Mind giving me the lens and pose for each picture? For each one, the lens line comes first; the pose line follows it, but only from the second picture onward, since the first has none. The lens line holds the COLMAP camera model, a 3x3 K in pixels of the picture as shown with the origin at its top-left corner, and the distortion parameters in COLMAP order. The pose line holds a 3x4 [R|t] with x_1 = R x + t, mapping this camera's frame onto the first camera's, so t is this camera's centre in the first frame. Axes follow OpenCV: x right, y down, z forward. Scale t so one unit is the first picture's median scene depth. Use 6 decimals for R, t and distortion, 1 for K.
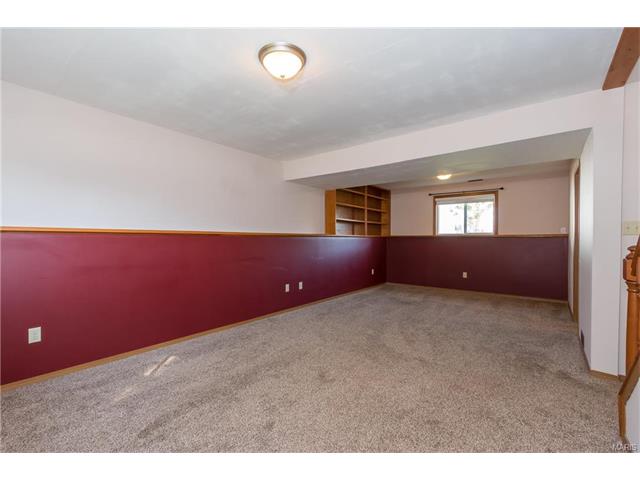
lens RADIAL K [[288.6, 0, 316.4], [0, 288.6, 242.6], [0, 0, 1]] dist [0.001208, 0.000398]
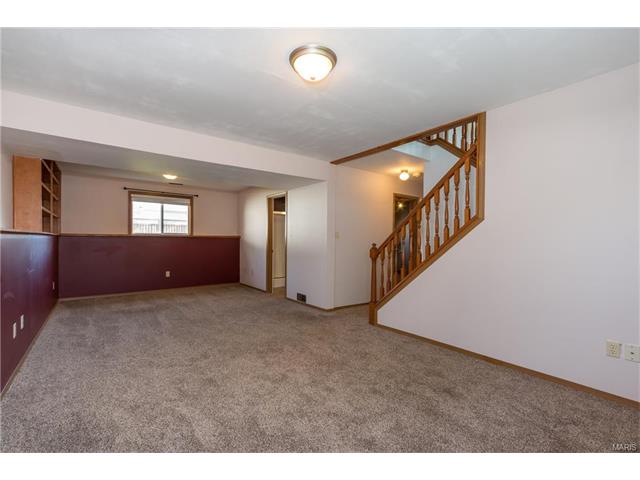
lens RADIAL K [[288.6, 0, 316.4], [0, 288.6, 242.6], [0, 0, 1]] dist [0.001208, 0.000398]
pose [[0.241667, -0.008870, 0.970319, -0.361178], [0.006839, 0.999949, 0.007438, -0.003848], [-0.970335, 0.004838, 0.241715, 0.247669]]
